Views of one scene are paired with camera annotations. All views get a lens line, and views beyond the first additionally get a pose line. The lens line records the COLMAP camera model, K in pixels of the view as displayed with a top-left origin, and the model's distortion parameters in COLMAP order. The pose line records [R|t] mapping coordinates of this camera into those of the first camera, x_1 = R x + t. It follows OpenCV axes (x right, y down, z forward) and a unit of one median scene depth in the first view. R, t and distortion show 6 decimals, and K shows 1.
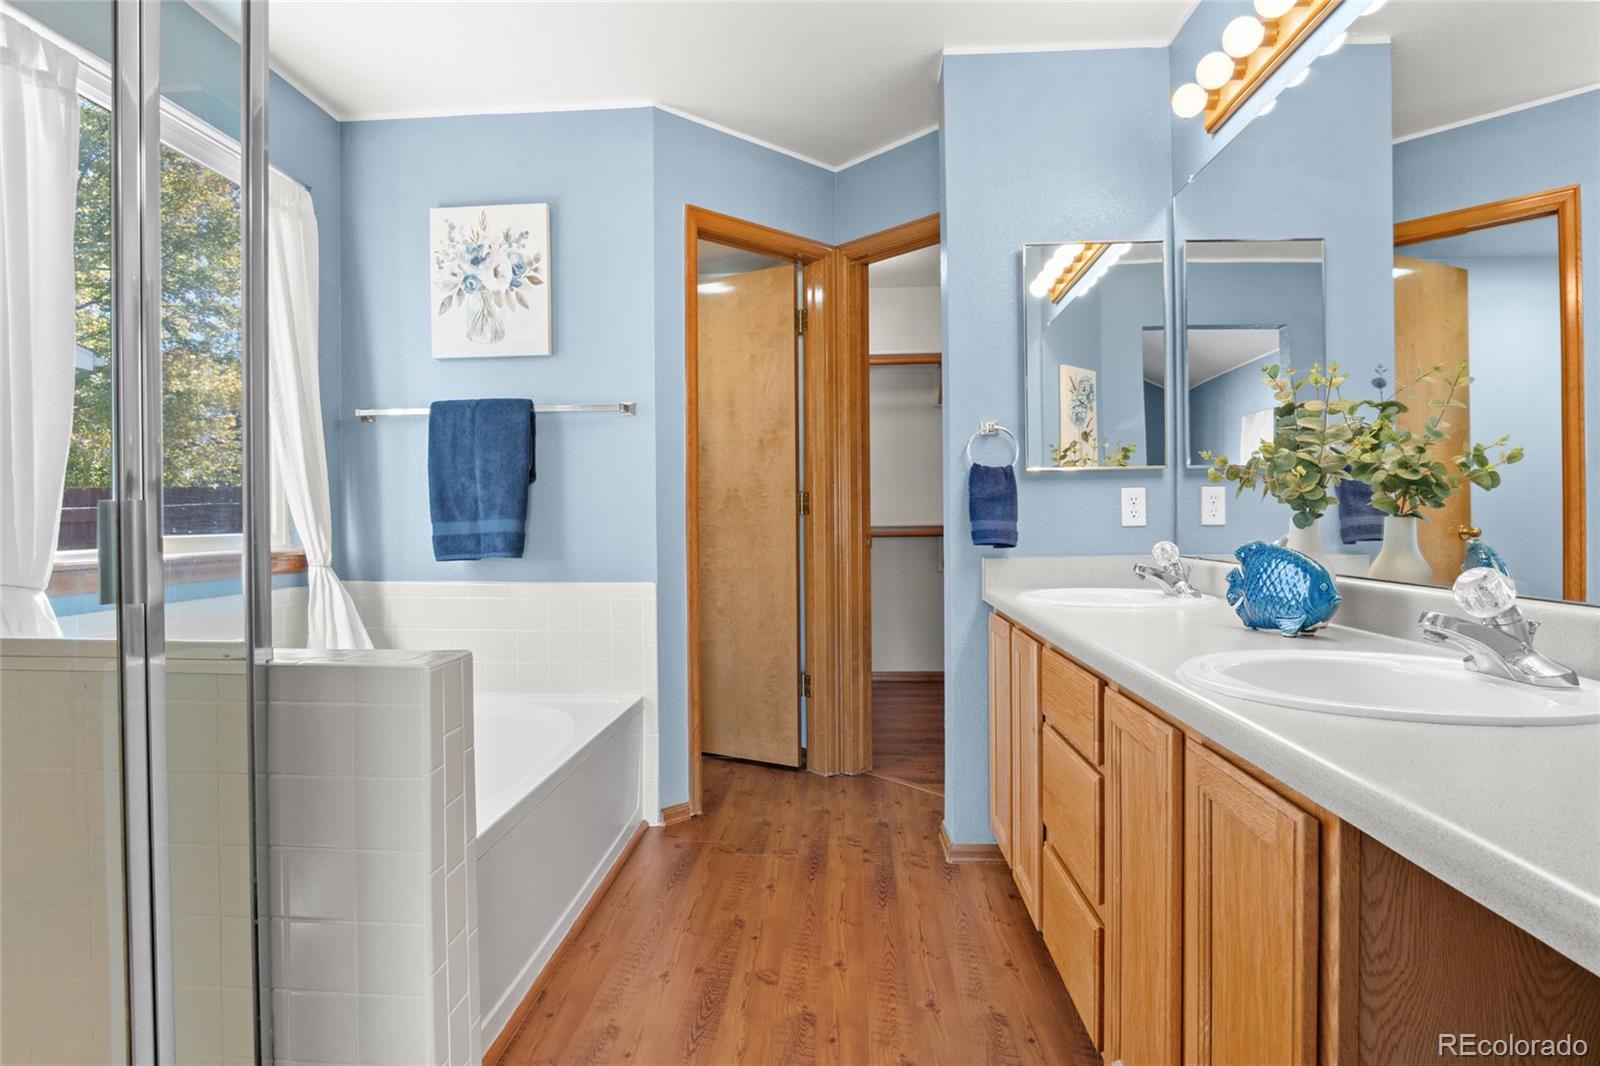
lens RADIAL K [[879.0, 0, 791.5], [0, 879.0, 500.7], [0, 0, 1]] dist [-0.028746, 0.001826]
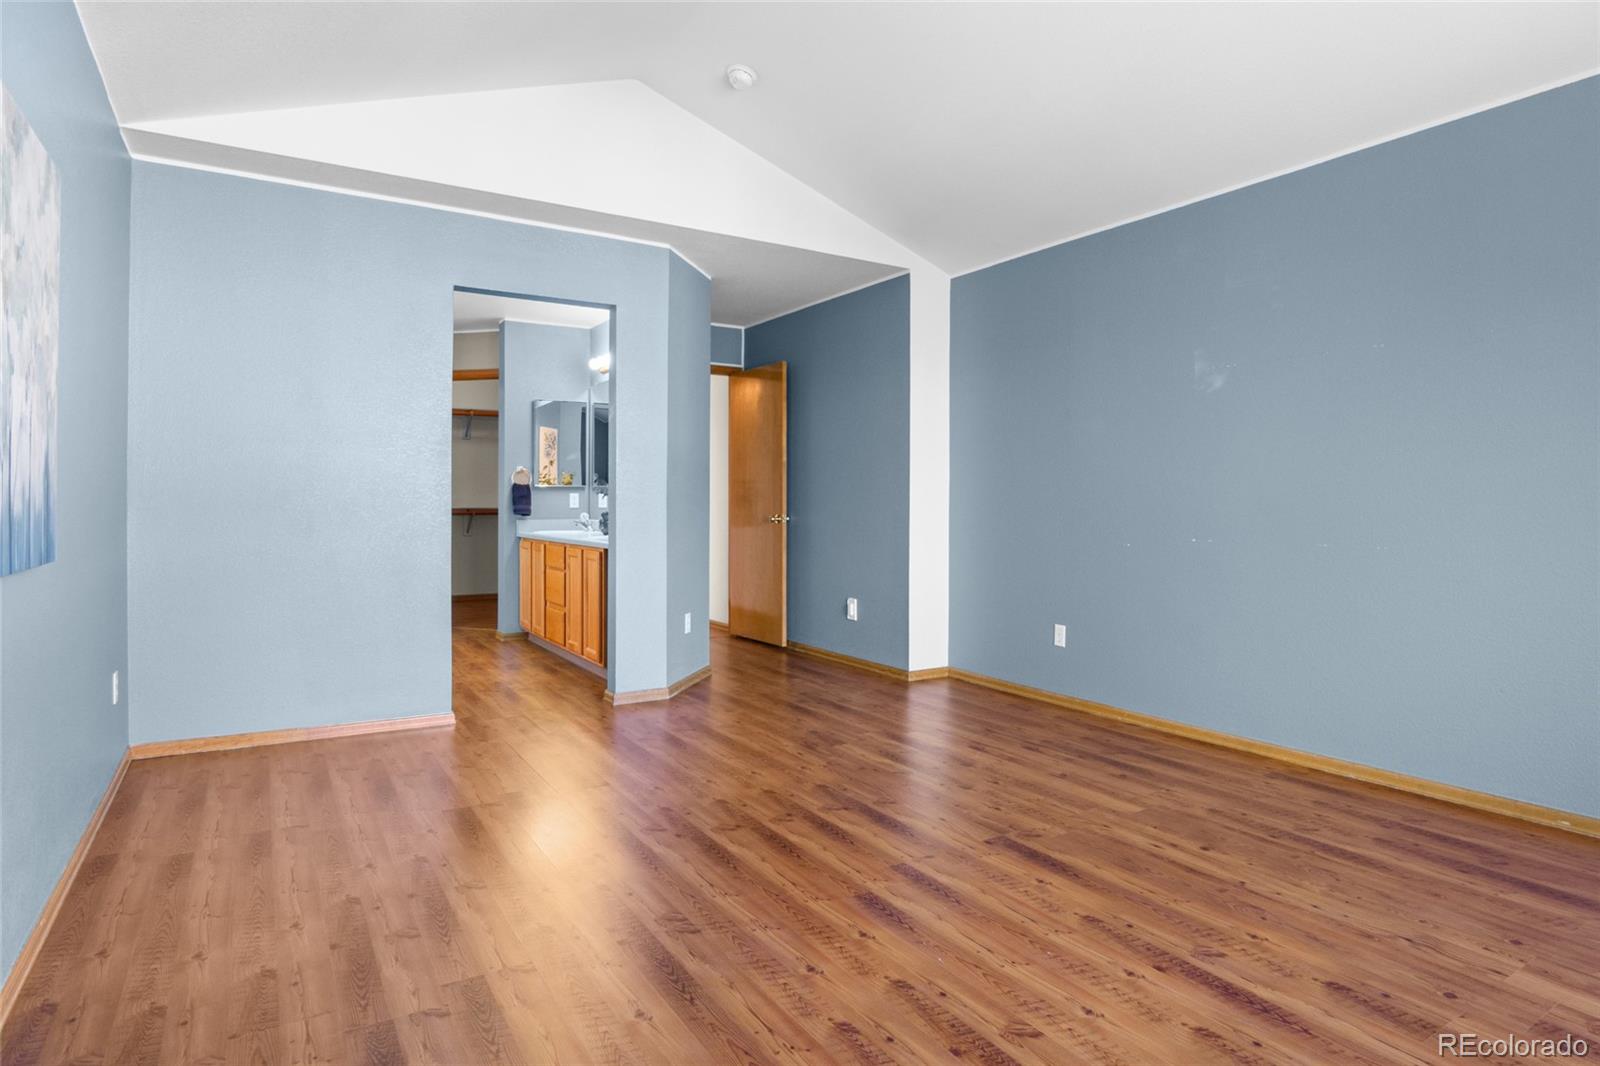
lens RADIAL K [[870.8, 0, 793.2], [0, 870.8, 510.1], [0, 0, 1]] dist [-0.029926, 0.000596]
pose [[0.813141, 0.012136, 0.581940, -0.538604], [-0.030168, 0.999318, 0.021313, -0.037480], [-0.581284, -0.034886, 0.812952, -1.368119]]
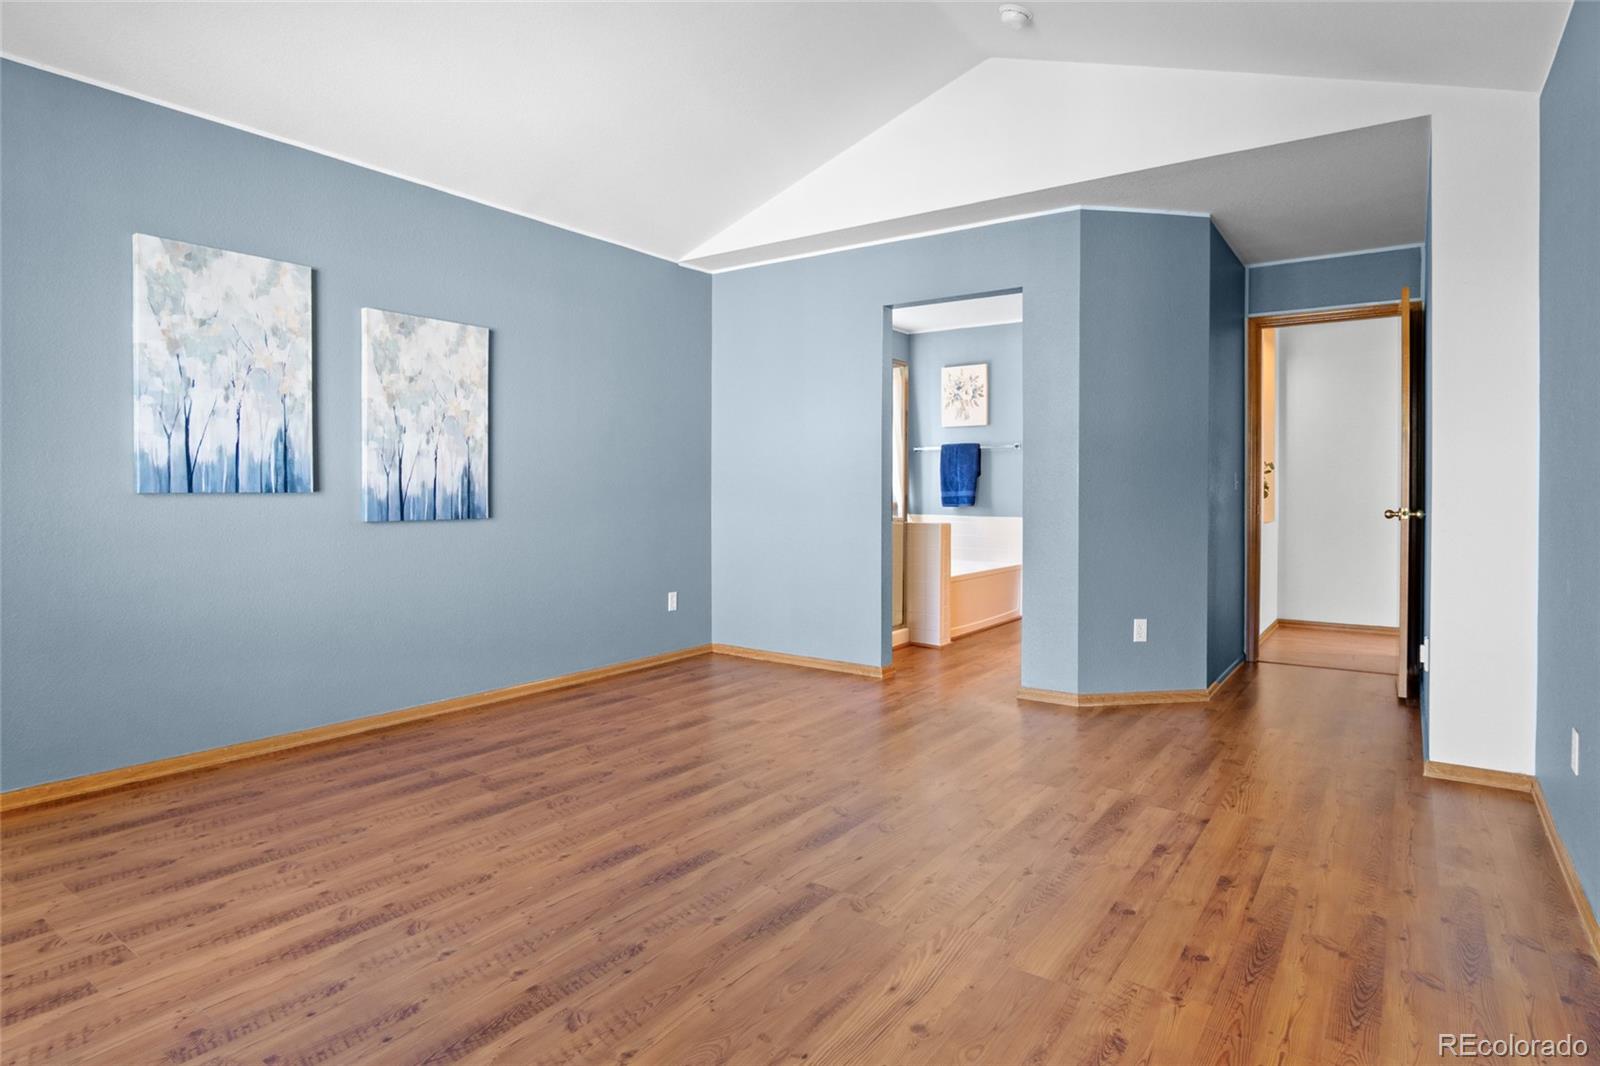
lens RADIAL K [[873.7, 0, 800.0], [0, 873.7, 533.0], [0, 0, 1]] dist [-0.021160, 0.001267]
pose [[0.851191, 0.042250, -0.523153, 0.588101], [-0.000842, 0.996863, 0.079138, -0.057025], [0.524856, -0.066922, 0.848557, -1.415383]]
